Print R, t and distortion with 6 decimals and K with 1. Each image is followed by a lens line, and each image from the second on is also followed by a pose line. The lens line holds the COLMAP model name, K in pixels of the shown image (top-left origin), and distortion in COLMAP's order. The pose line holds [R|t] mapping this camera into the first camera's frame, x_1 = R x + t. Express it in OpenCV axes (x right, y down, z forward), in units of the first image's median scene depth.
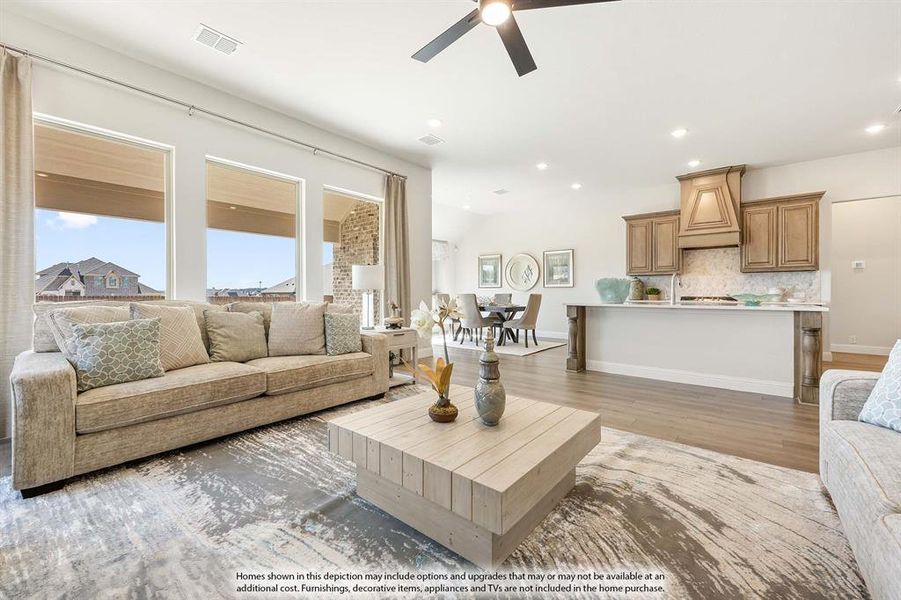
lens RADIAL K [[365.7, 0, 437.6], [0, 365.7, 293.7], [0, 0, 1]] dist [-0.006056, -0.000512]
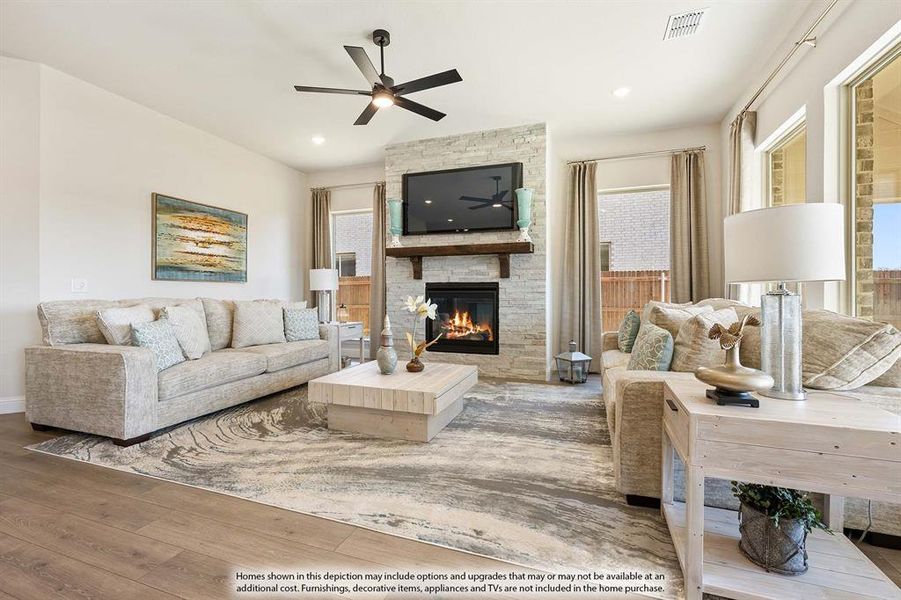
lens RADIAL K [[399.5, 0, 446.4], [0, 399.5, 290.5], [0, 0, 1]] dist [-0.000708, 0.000850]
pose [[-0.931911, 0.002012, -0.362681, 0.172911], [0.003185, 0.999991, -0.002638, 0.000500], [0.362673, -0.003614, -0.931910, 0.875007]]
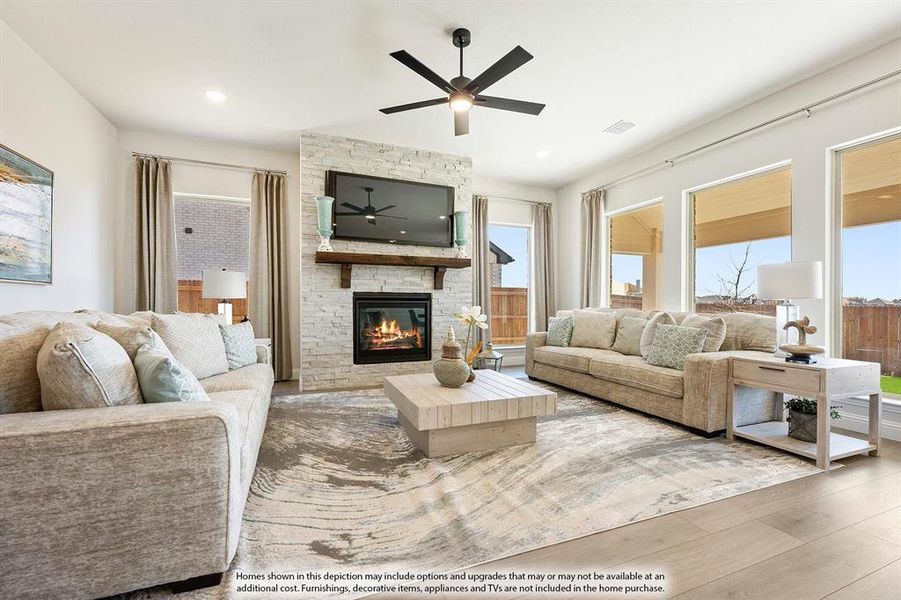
lens RADIAL K [[365.7, 0, 443.1], [0, 365.7, 300.8], [0, 0, 1]] dist [-0.006056, -0.000512]
pose [[-0.465507, -0.002317, -0.885041, 0.486086], [-0.004960, 0.999988, -0.000009, -0.001487], [0.885030, 0.004386, -0.465513, 0.546111]]
